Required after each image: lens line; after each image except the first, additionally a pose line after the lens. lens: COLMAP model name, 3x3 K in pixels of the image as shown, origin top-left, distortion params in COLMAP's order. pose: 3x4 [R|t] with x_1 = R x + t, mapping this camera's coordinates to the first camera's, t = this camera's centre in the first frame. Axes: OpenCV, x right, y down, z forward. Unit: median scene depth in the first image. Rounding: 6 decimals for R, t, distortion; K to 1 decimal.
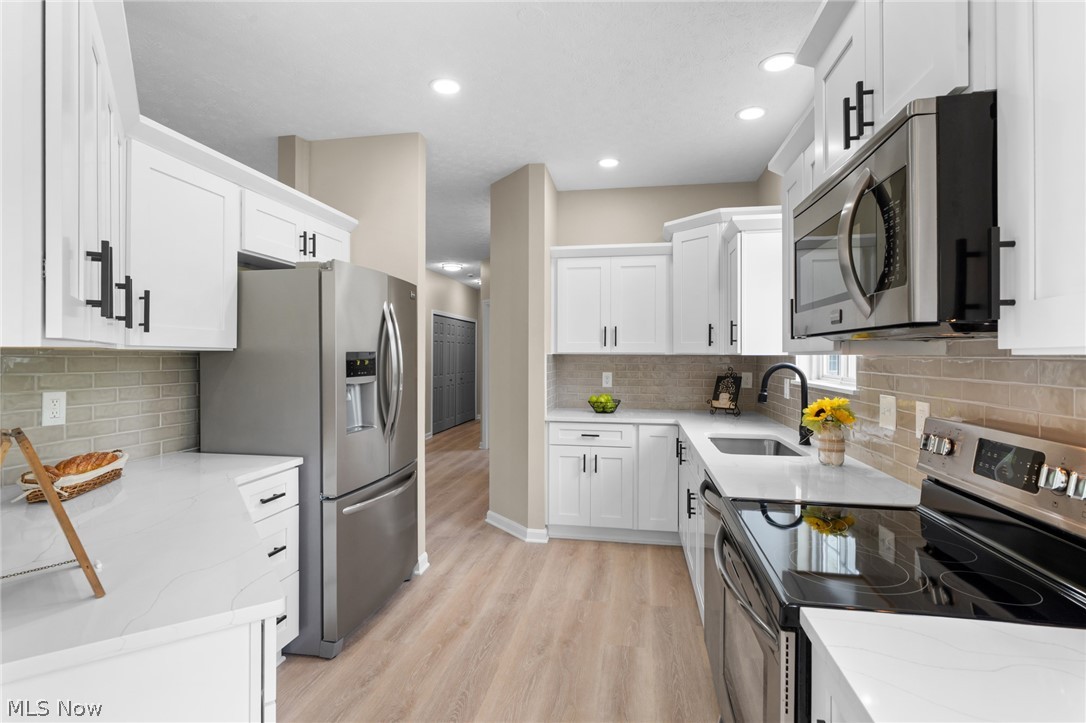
lens RADIAL K [[535.9, 0, 542.5], [0, 535.9, 355.9], [0, 0, 1]] dist [0.003872, -0.000657]
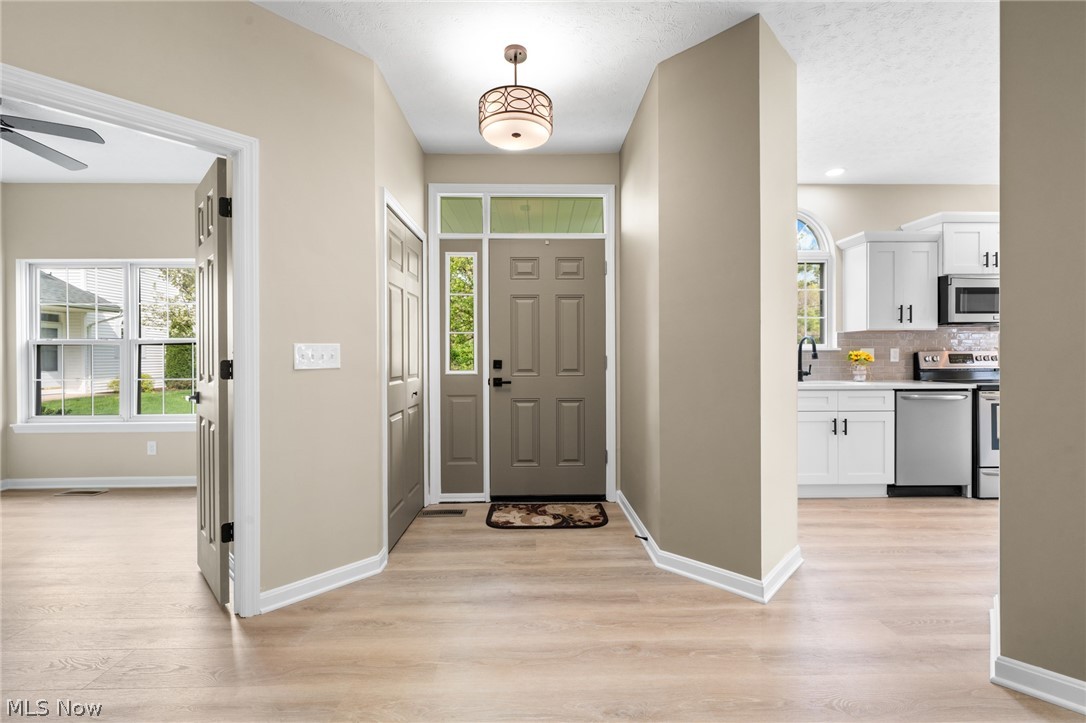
lens RADIAL K [[462.7, 0, 543.8], [0, 462.7, 358.7], [0, 0, 1]] dist [-0.000502, -0.000380]
pose [[-0.188225, -0.004647, 0.982115, -0.633771], [0.006411, 0.999962, 0.005960, 0.054030], [-0.982105, 0.007418, -0.188188, 1.550656]]
